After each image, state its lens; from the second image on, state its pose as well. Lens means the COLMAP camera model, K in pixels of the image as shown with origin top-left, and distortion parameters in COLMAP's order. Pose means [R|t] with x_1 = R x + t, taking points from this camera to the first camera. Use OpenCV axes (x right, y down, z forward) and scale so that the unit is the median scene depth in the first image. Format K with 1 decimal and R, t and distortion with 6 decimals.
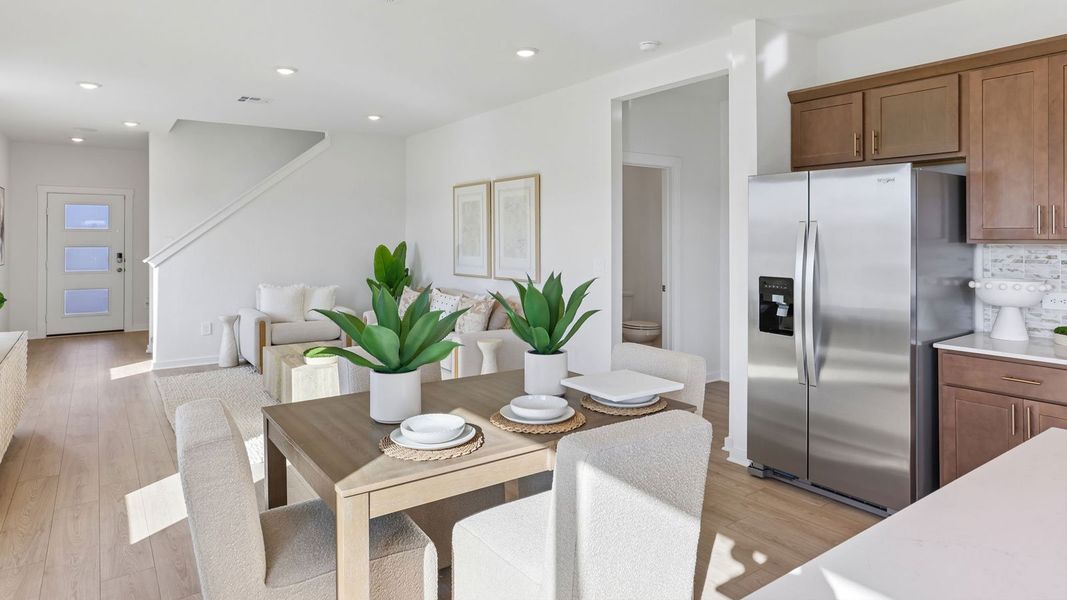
lens RADIAL K [[635.4, 0, 567.5], [0, 635.4, 242.2], [0, 0, 1]] dist [0.000358, 0.011652]
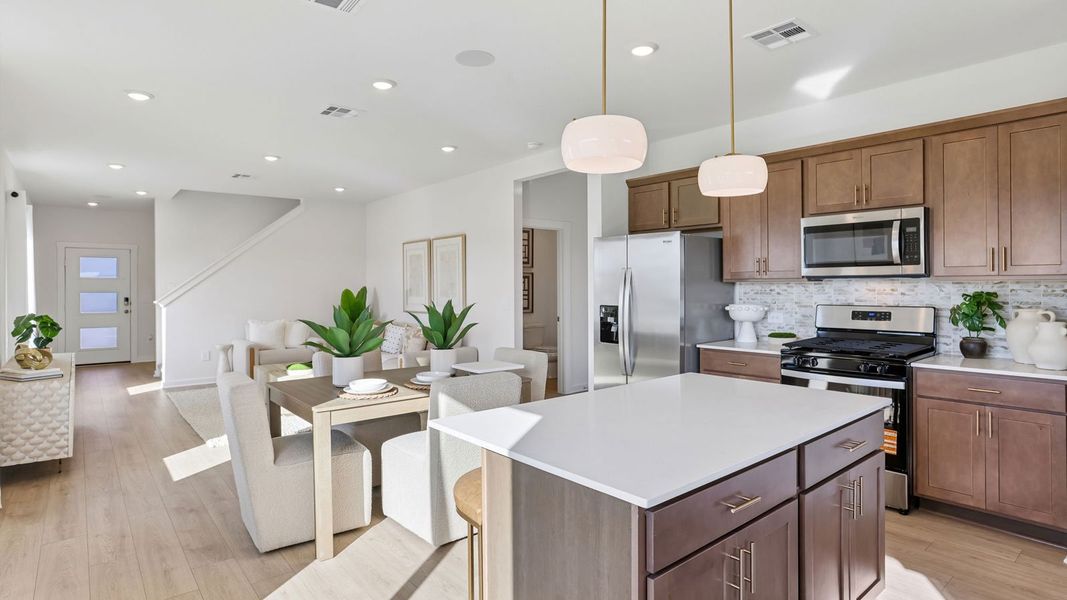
lens RADIAL K [[561.3, 0, 551.4], [0, 561.3, 290.2], [0, 0, 1]] dist [-0.014054, 0.012900]
pose [[0.998240, -0.004947, 0.059103, 0.118252], [0.004864, 0.999987, 0.001553, 0.017183], [-0.059110, -0.001263, 0.998251, -0.335104]]
